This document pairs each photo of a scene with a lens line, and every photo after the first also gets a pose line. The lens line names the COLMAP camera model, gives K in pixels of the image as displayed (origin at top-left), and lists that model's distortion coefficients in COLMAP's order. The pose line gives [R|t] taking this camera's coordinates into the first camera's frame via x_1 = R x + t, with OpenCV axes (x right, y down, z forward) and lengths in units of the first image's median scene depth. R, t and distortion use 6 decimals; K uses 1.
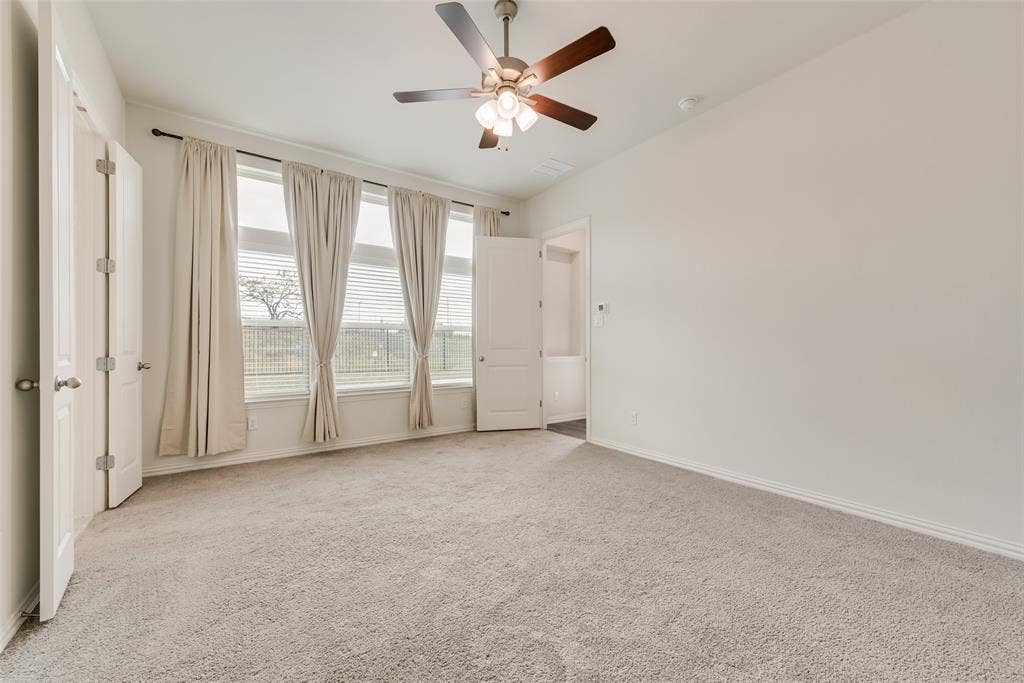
lens RADIAL K [[433.7, 0, 510.0], [0, 433.7, 345.0], [0, 0, 1]] dist [0.008687, -0.000214]
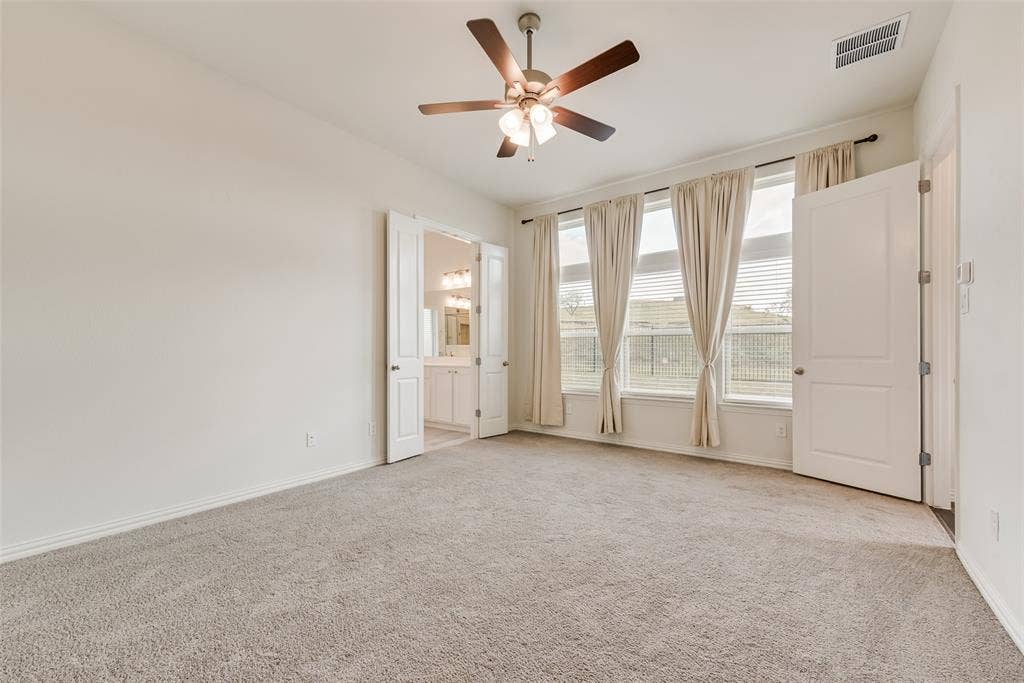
lens RADIAL K [[432.0, 0, 512.1], [0, 432.0, 354.8], [0, 0, 1]] dist [0.000310, -0.000048]
pose [[0.231290, 0.006743, -0.972862, 0.623139], [0.000144, 0.999976, 0.006965, 0.000740], [0.972885, -0.001751, 0.231283, 0.472453]]
